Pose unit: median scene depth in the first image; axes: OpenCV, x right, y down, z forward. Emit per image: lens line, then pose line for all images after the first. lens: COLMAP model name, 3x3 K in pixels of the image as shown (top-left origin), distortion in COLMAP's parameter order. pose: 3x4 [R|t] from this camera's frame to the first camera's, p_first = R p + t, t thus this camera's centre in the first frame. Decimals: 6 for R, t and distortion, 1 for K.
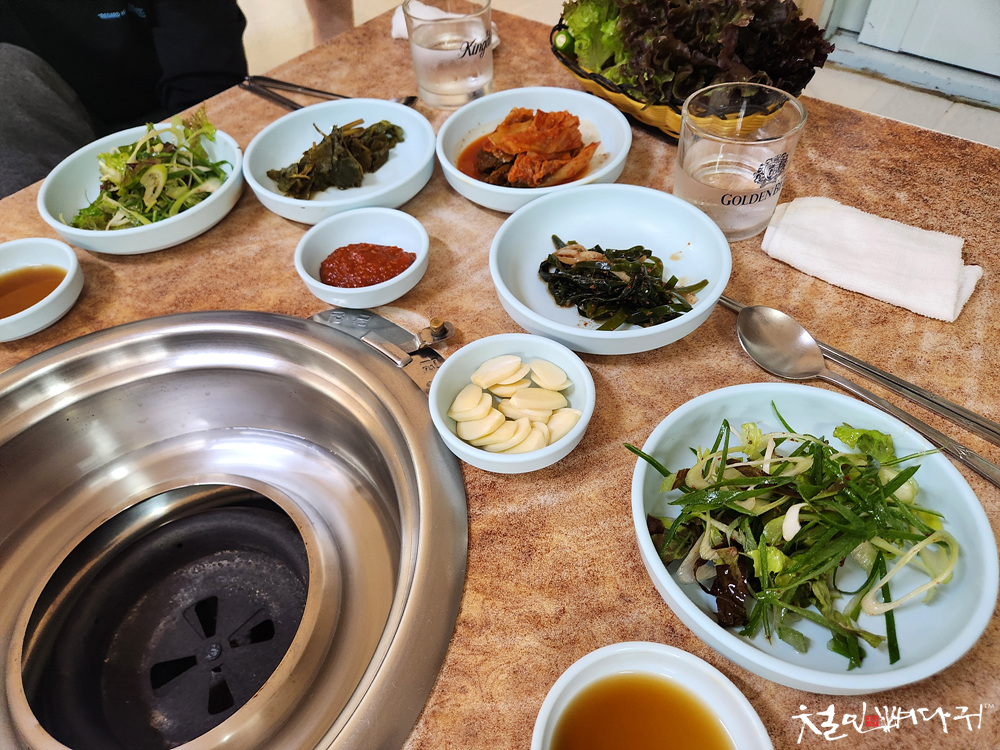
lens RADIAL K [[667.1, 0, 500.0], [0, 667.1, 375.0], [0, 0, 1]] dist [0.026794, -0.028242]
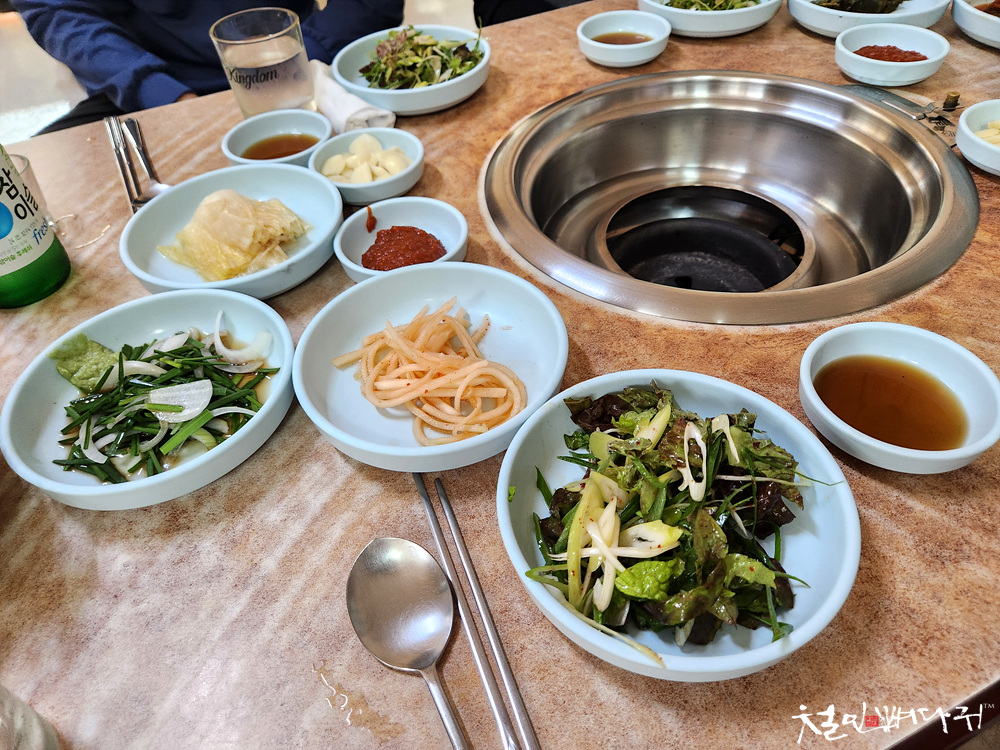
lens RADIAL K [[667.1, 0, 500.0], [0, 667.1, 375.0], [0, 0, 1]] dist [0.026794, -0.028242]
pose [[0.904287, 0.299291, -0.304452, -0.318241], [-0.304410, 0.952013, 0.031711, 0.637743], [0.299333, 0.064003, 0.952000, -0.444496]]
